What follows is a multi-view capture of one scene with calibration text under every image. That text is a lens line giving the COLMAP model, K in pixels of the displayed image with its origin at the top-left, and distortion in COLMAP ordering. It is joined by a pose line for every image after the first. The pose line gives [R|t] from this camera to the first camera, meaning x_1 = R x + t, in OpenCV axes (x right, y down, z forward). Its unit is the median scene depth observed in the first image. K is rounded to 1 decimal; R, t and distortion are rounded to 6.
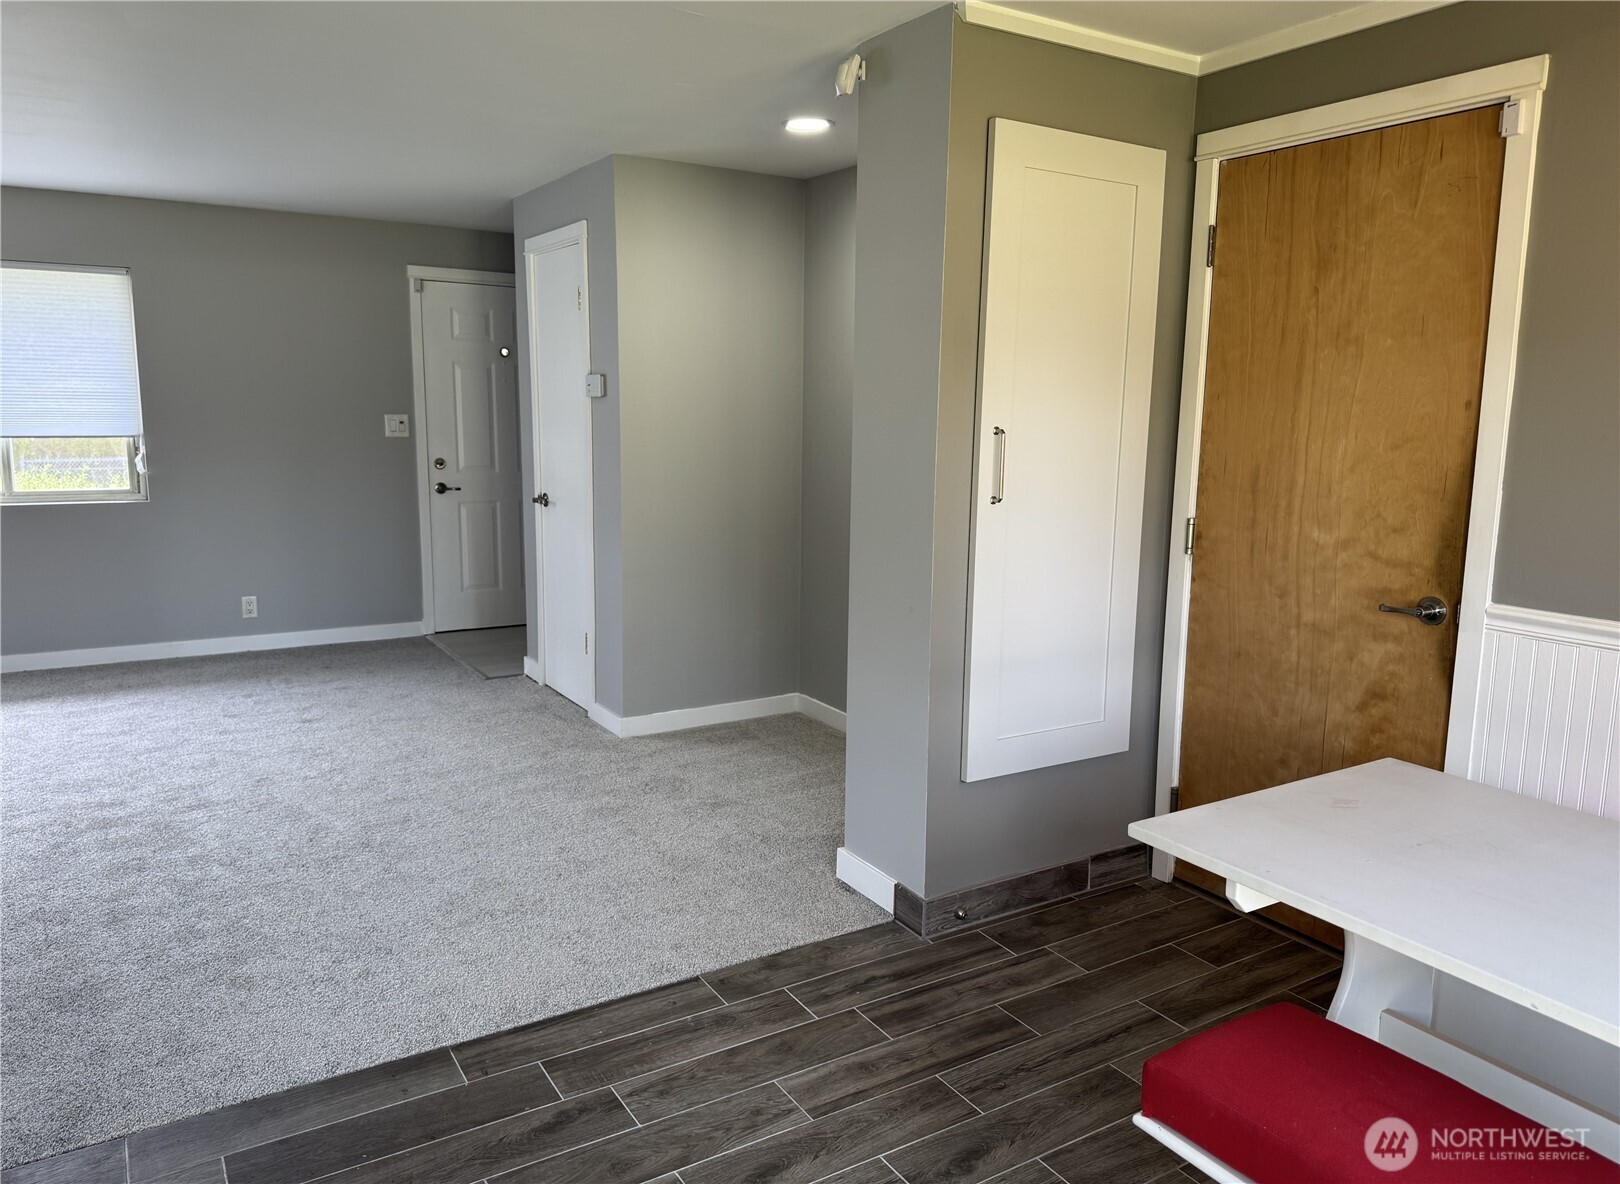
lens RADIAL K [[1136.5, 0, 810.0], [0, 1136.5, 592.0], [0, 0, 1]] dist [0.058491, -0.071309]
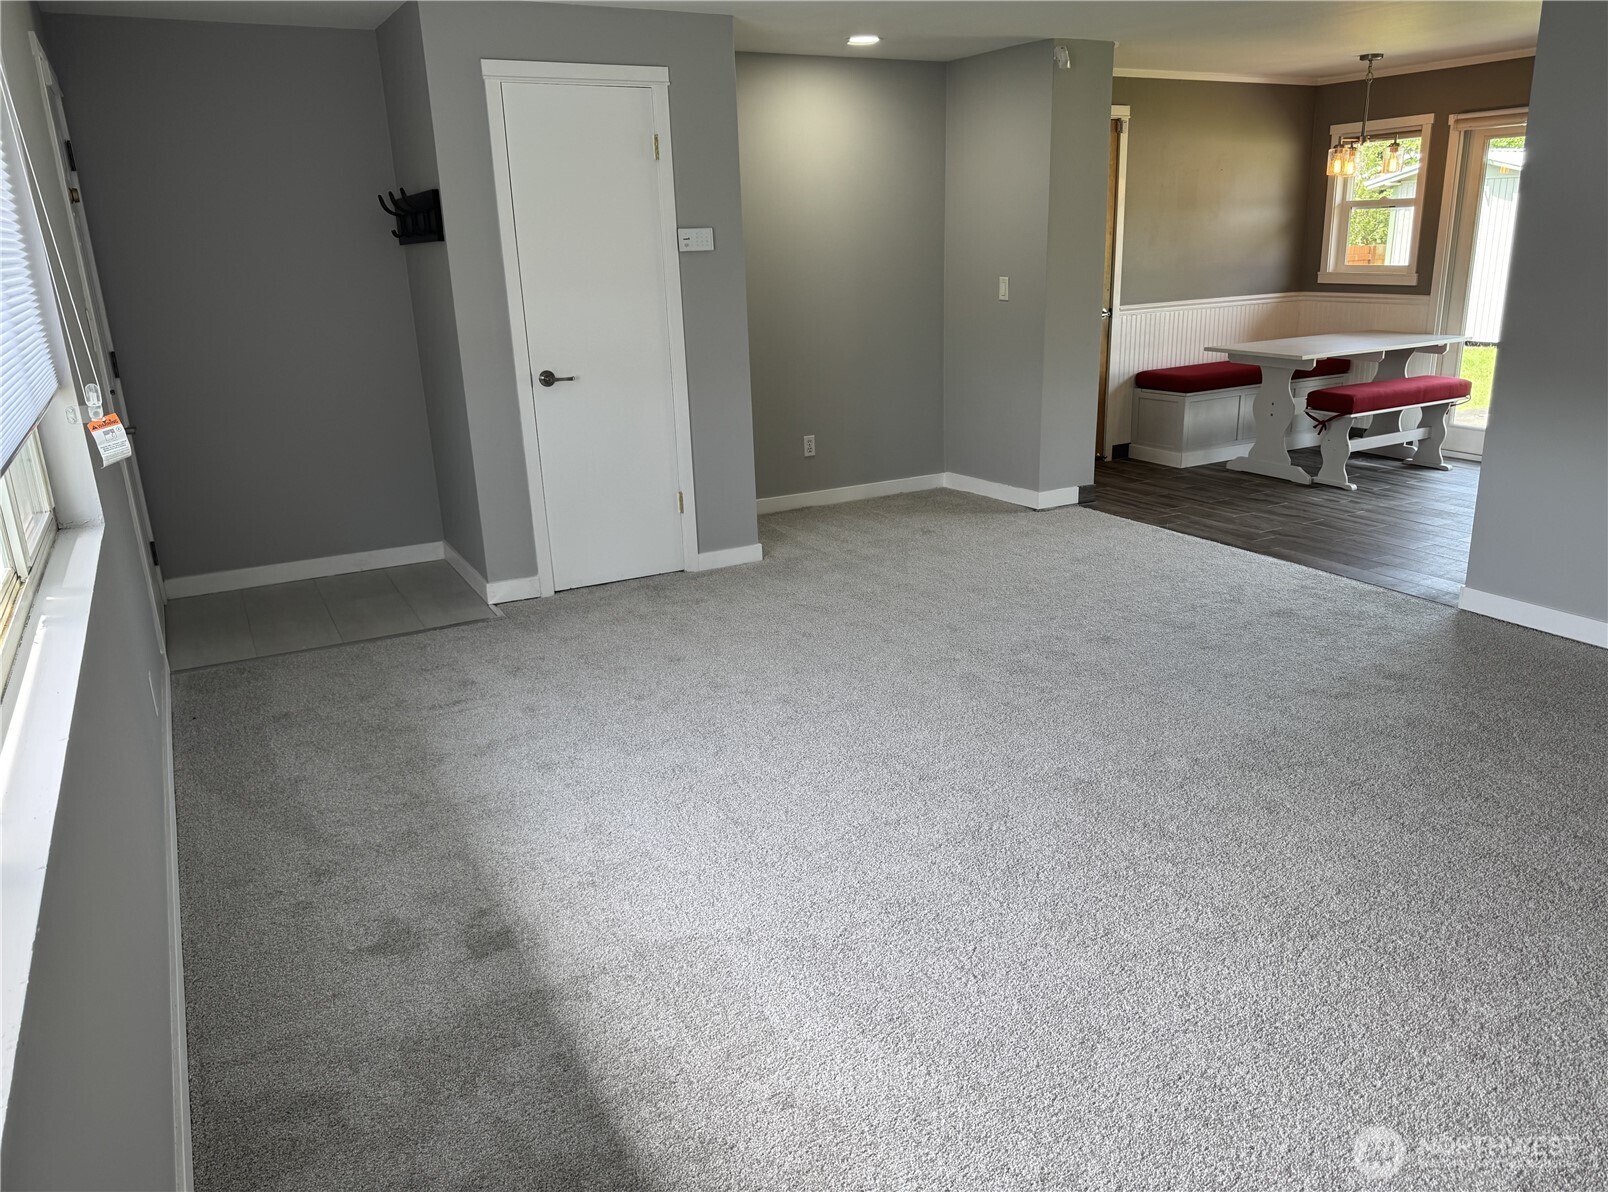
lens RADIAL K [[1154.7, 0, 804.0], [0, 1154.7, 596.0], [0, 0, 1]] dist [0.103382, 0.000972]
pose [[0.051478, -0.313883, 0.948065, -2.167180], [0.192188, 0.934693, 0.299020, -0.302869], [-0.980007, 0.166814, 0.108440, 1.411633]]
